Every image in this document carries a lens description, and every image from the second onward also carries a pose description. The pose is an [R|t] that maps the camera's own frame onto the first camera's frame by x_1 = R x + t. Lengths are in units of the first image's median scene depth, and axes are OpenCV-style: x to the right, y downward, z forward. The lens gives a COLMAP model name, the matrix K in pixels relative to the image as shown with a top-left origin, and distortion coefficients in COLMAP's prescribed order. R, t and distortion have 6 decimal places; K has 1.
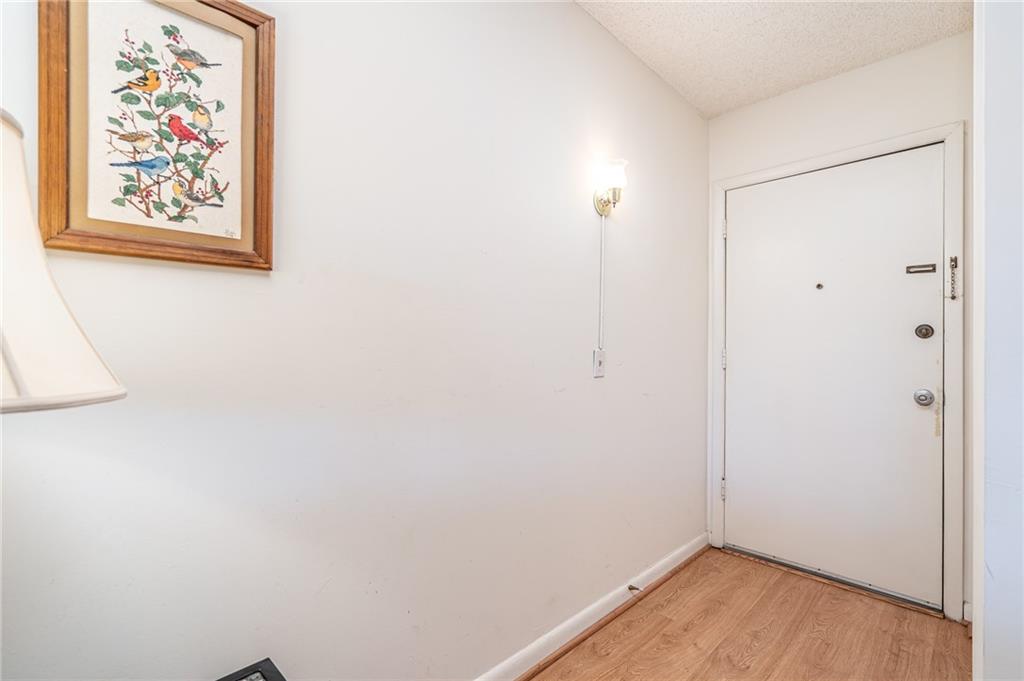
lens RADIAL K [[473.6, 0, 513.9], [0, 473.6, 344.5], [0, 0, 1]] dist [-0.001331, 0.001476]
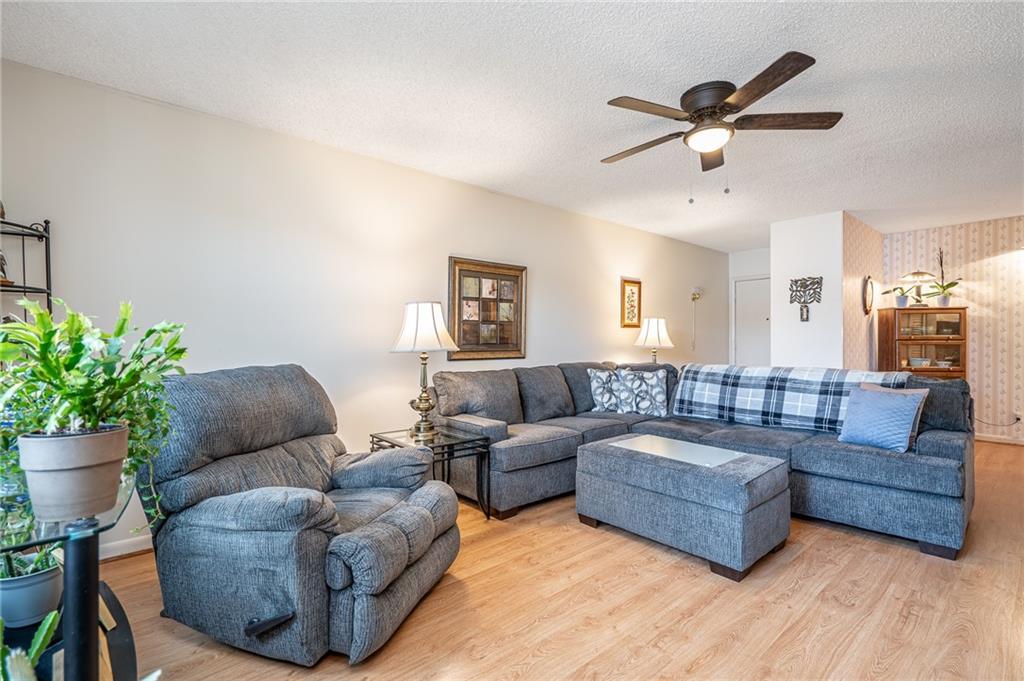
lens RADIAL K [[473.6, 0, 511.4], [0, 473.6, 343.9], [0, 0, 1]] dist [-0.001331, 0.001476]
pose [[0.998468, 0.005897, -0.055021, -1.888644], [-0.004524, 0.999676, 0.025053, -0.126640], [0.055151, -0.024766, 0.998171, -4.974523]]
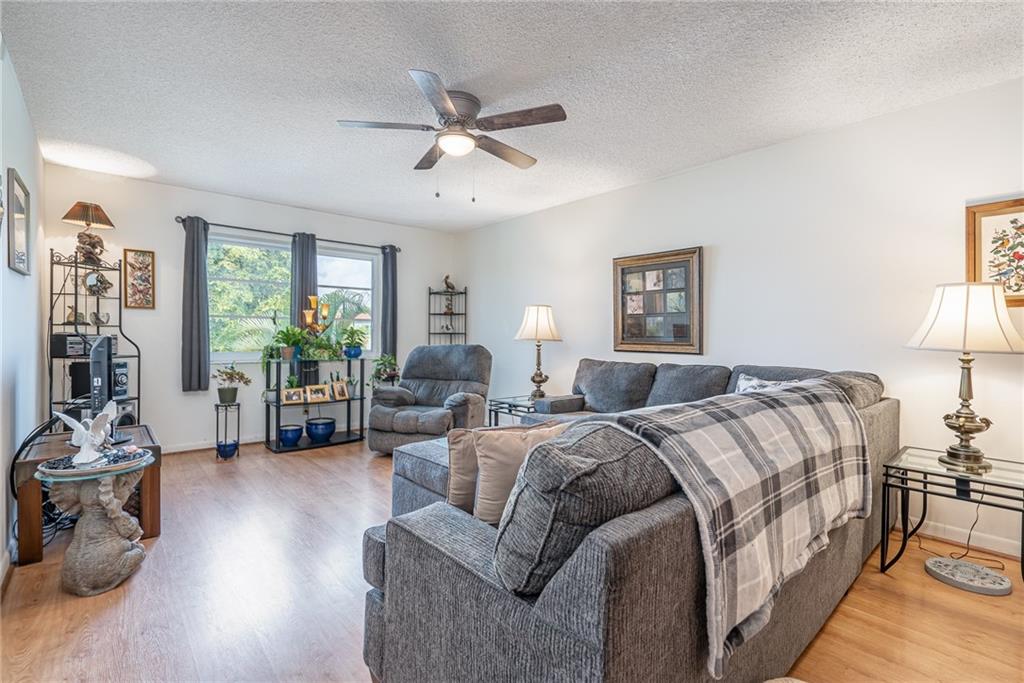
lens RADIAL K [[473.6, 0, 515.5], [0, 473.6, 336.8], [0, 0, 1]] dist [-0.001331, 0.001476]
pose [[-0.025490, 0.011099, -0.999613, 2.020013], [0.016603, 0.999805, 0.010678, -0.082025], [0.999537, -0.016324, -0.025669, -1.748145]]
